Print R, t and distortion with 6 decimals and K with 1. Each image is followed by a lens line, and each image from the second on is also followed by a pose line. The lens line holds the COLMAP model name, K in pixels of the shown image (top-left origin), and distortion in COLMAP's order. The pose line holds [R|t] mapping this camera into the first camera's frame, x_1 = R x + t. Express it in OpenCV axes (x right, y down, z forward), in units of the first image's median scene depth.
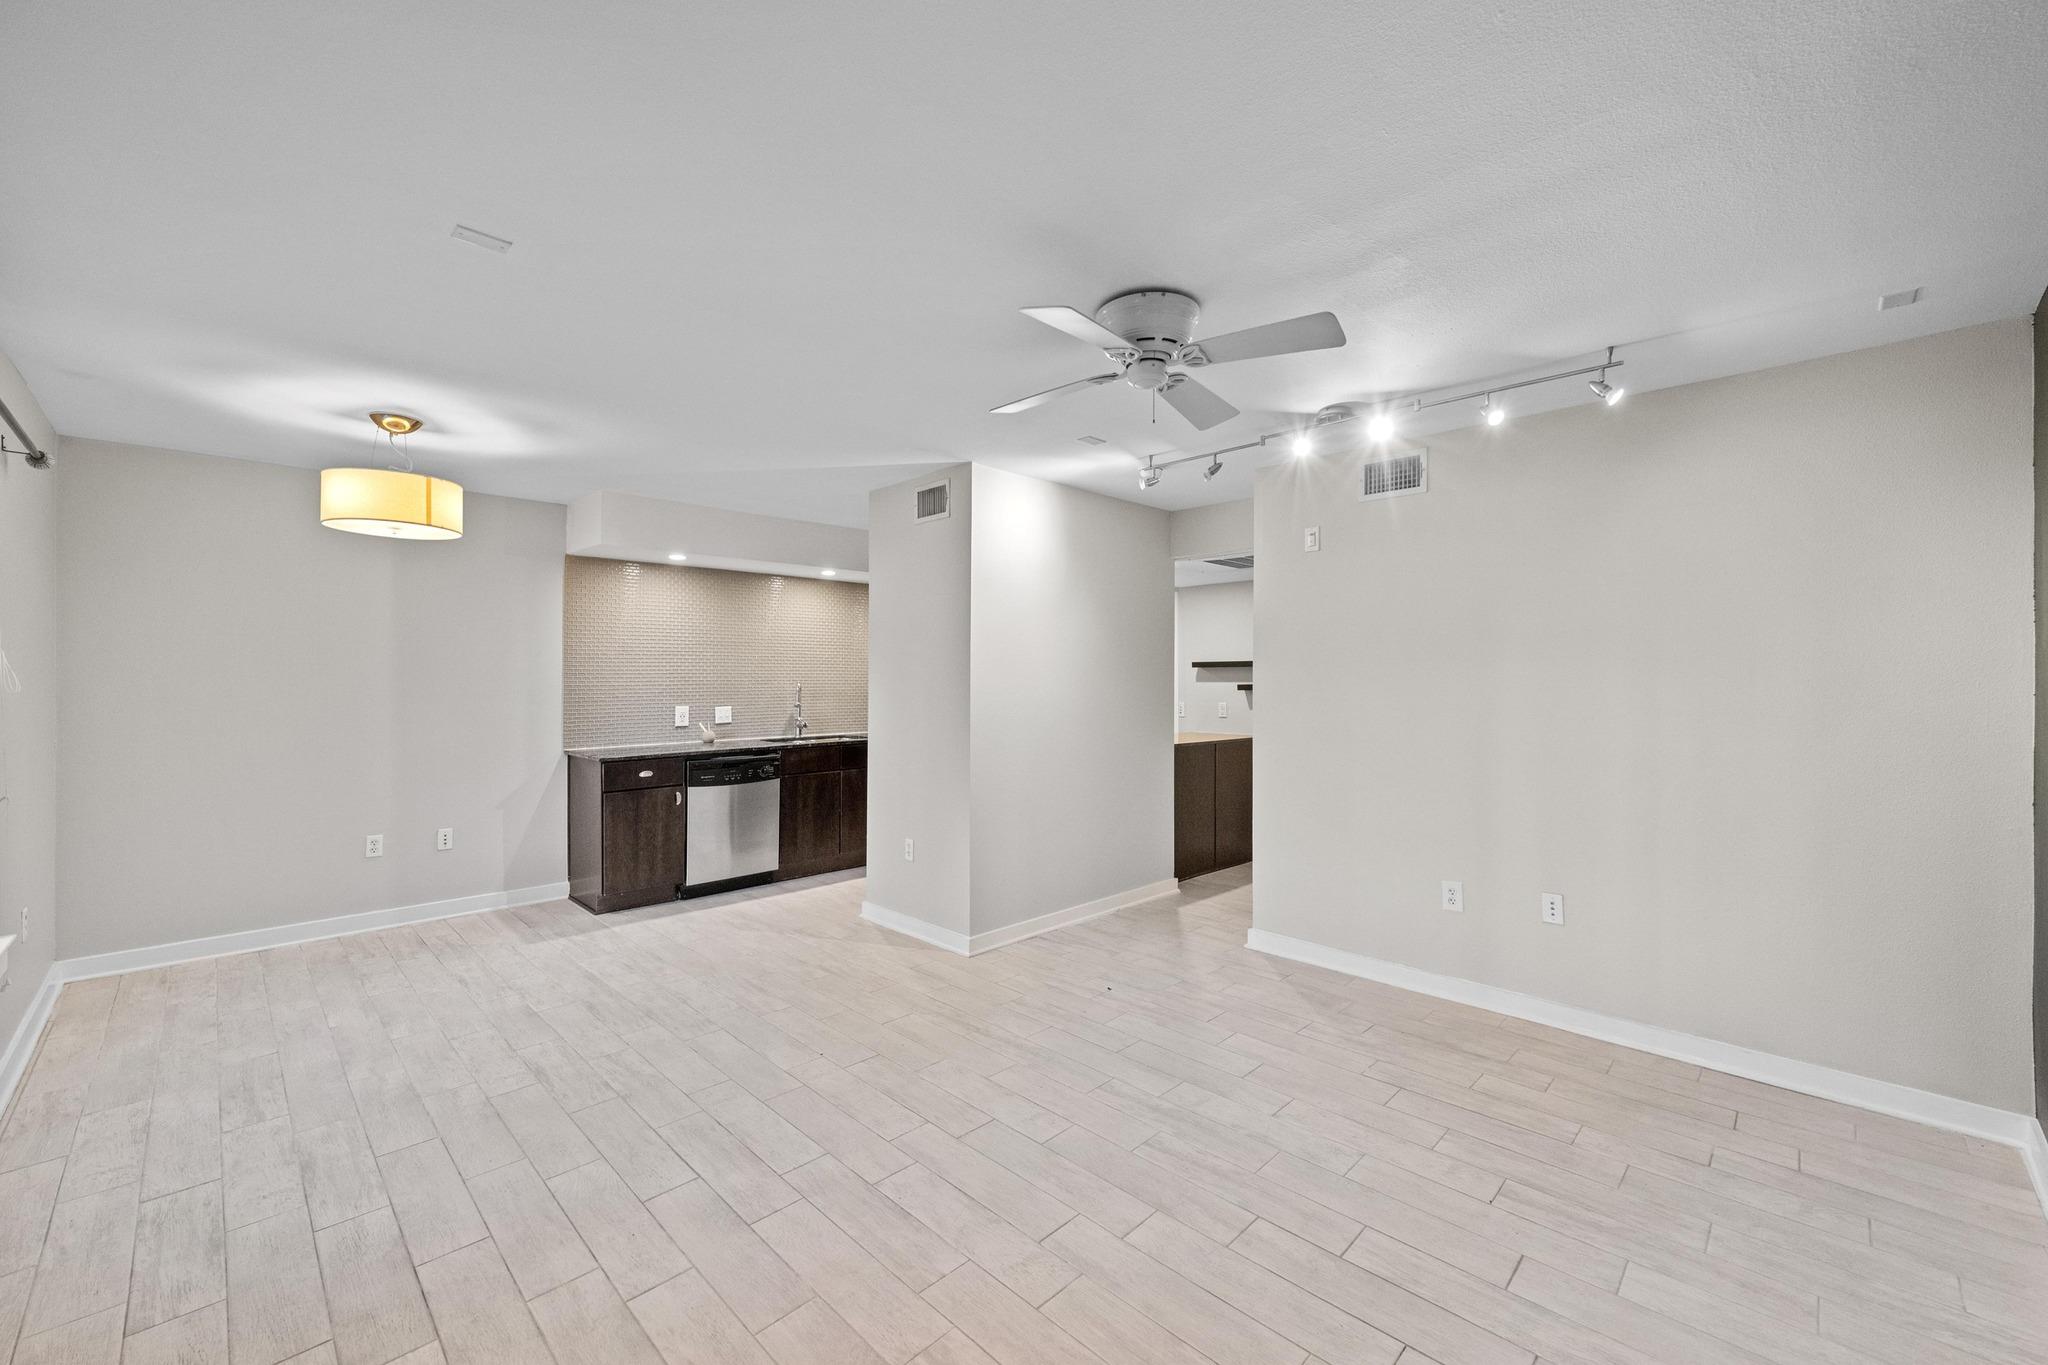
lens RADIAL K [[813.6, 0, 997.8], [0, 813.6, 666.7], [0, 0, 1]] dist [-0.001218, 0.000183]
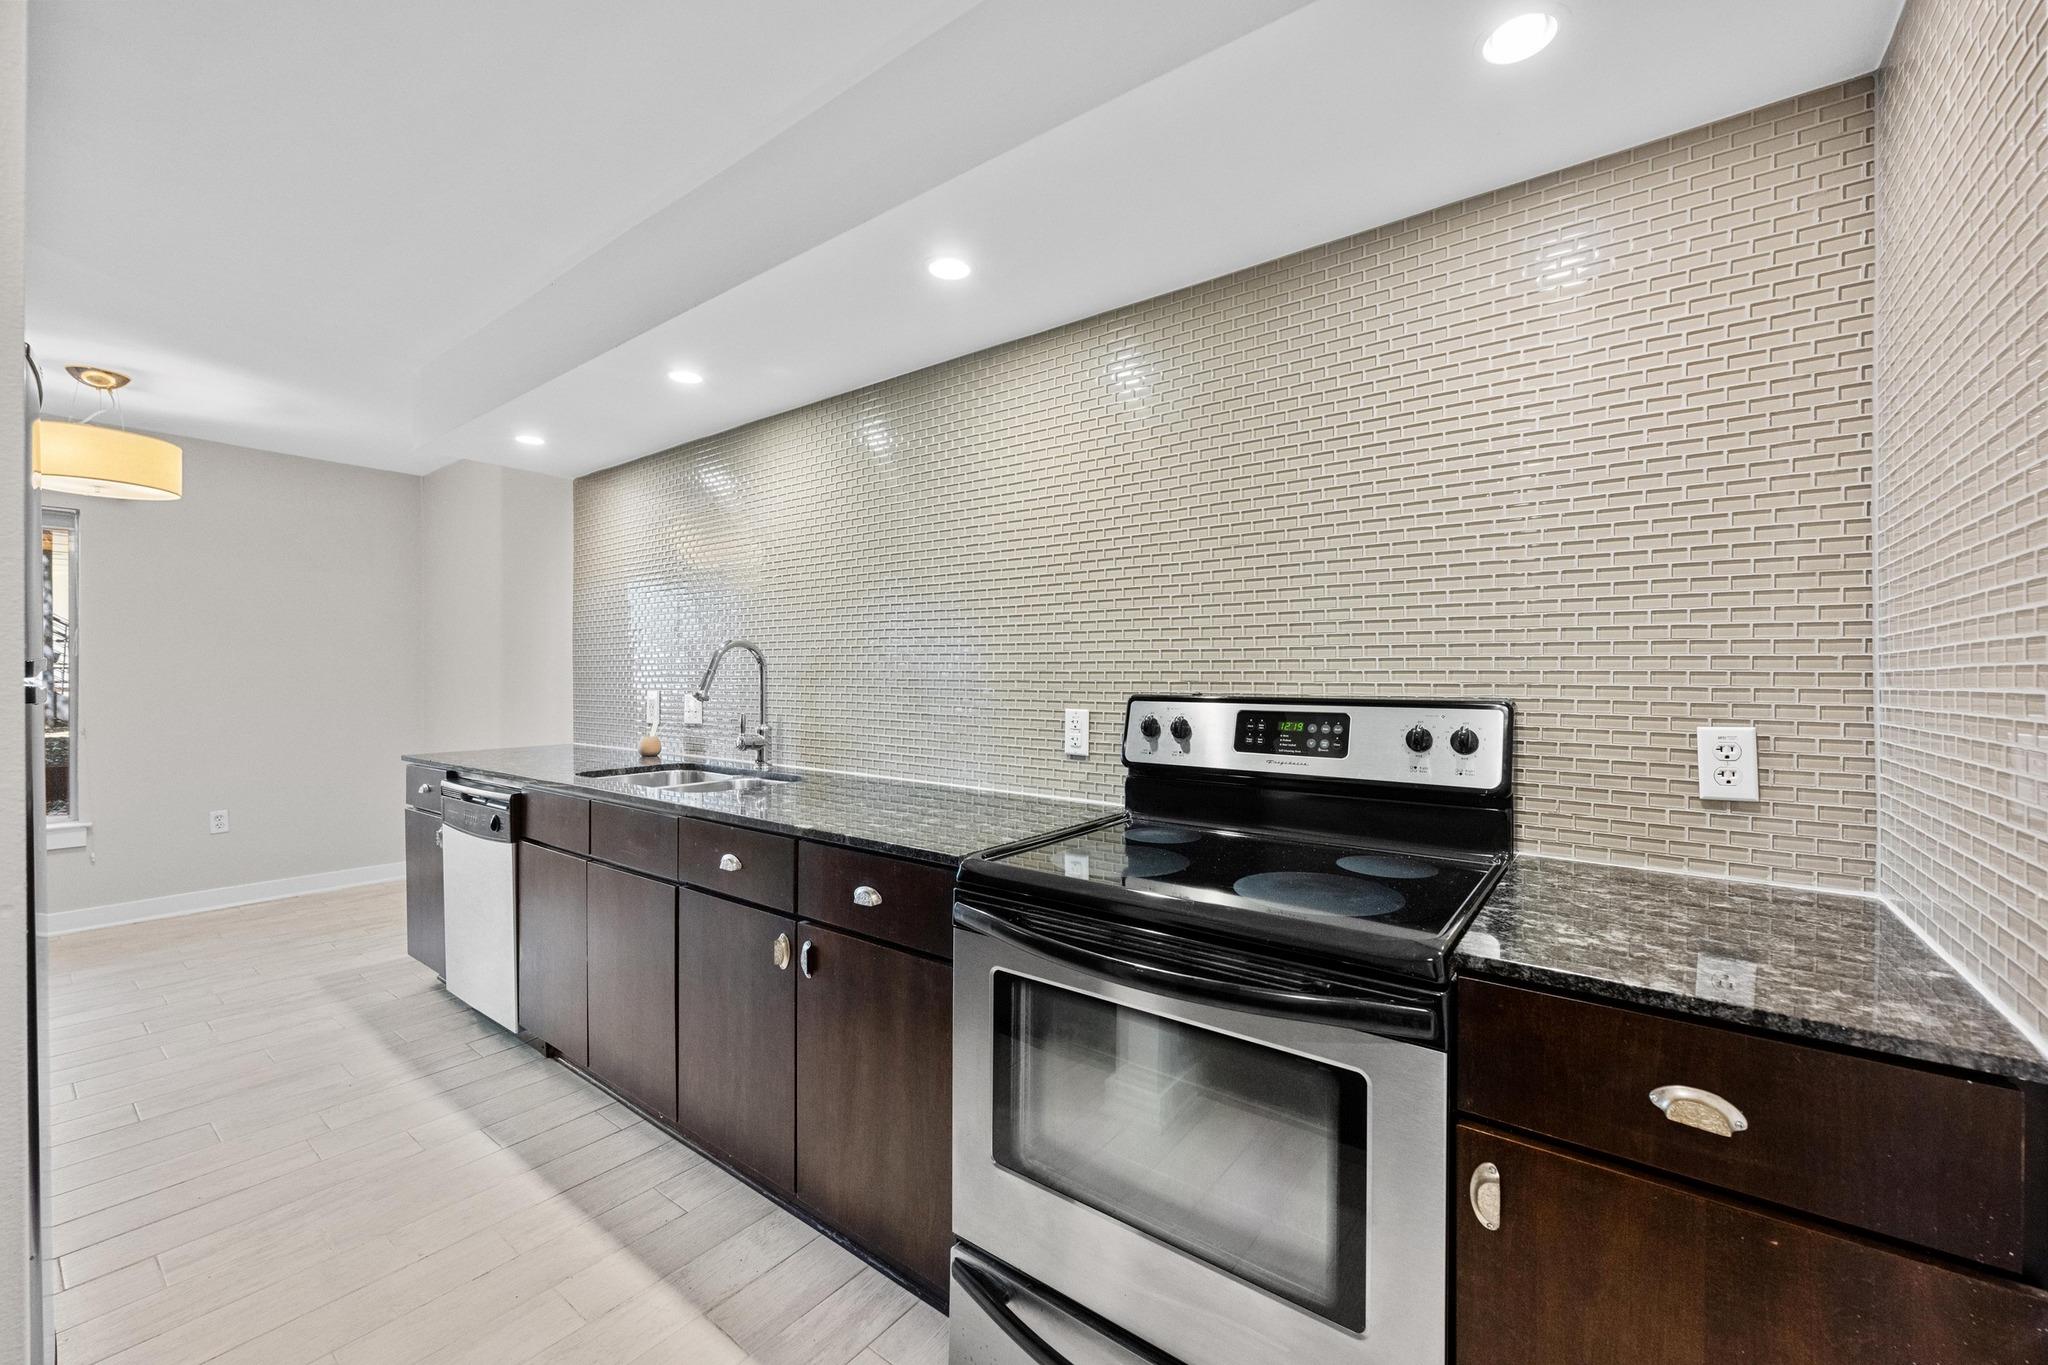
lens RADIAL K [[813.6, 0, 1051.2], [0, 813.6, 672.0], [0, 0, 1]] dist [-0.001218, 0.000183]
pose [[0.162692, -0.002491, -0.986674, 0.387174], [0.012500, 0.999922, -0.000464, 0.062995], [0.986598, -0.012258, 0.162710, 1.909166]]
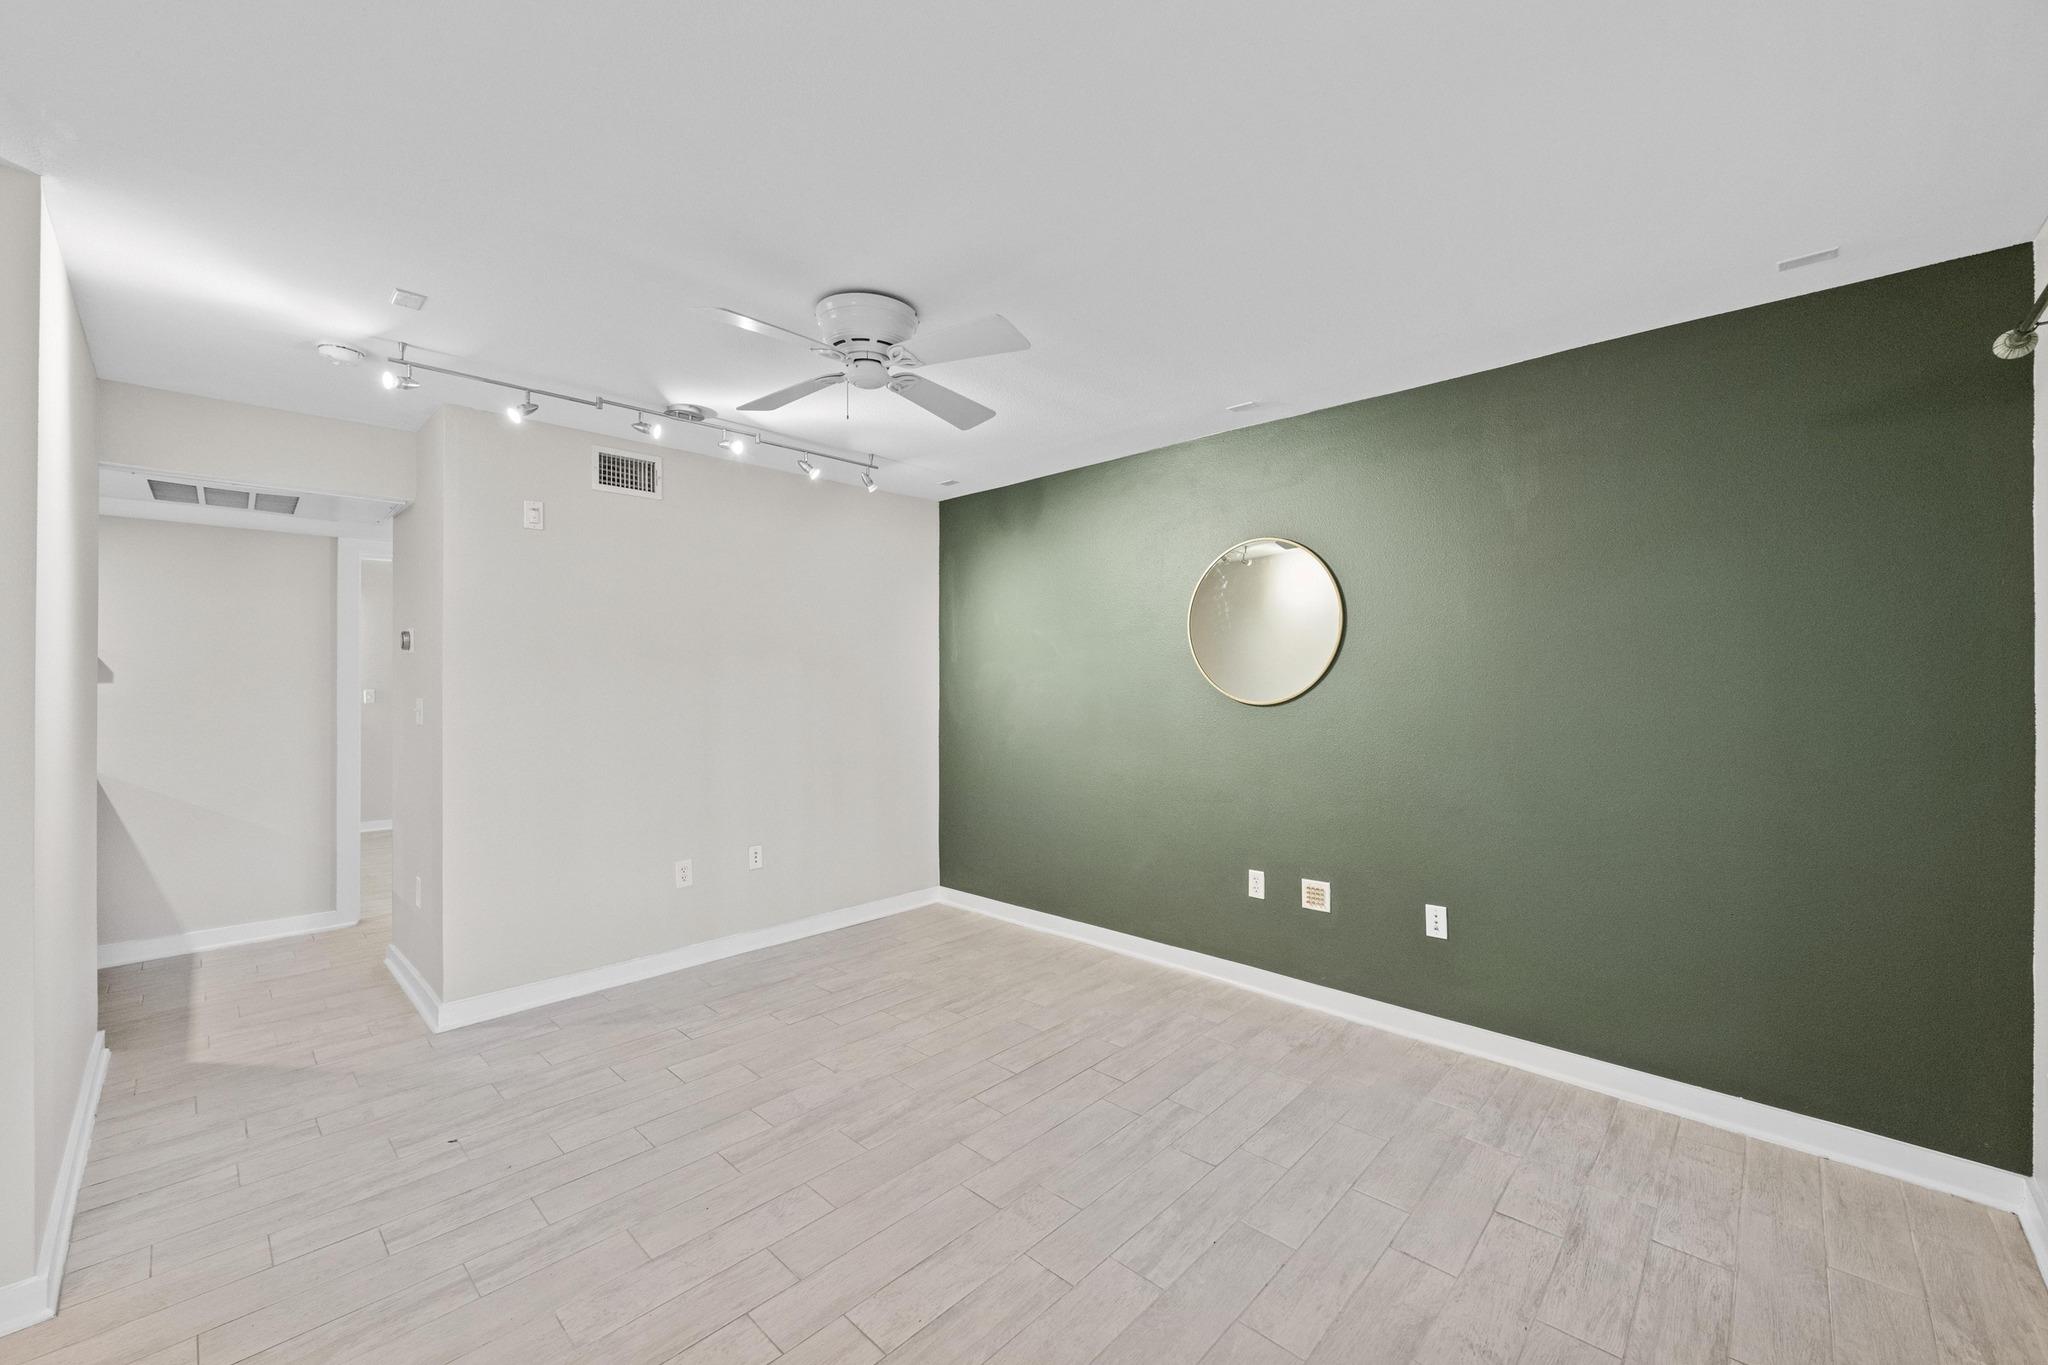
lens RADIAL K [[813.6, 0, 1053.8], [0, 813.6, 682.9], [0, 0, 1]] dist [-0.001218, 0.000183]
pose [[-0.053943, -0.007648, 0.998515, -0.567205], [-0.013260, 0.999888, 0.006942, 0.008508], [-0.998456, -0.012866, -0.054038, 0.561988]]
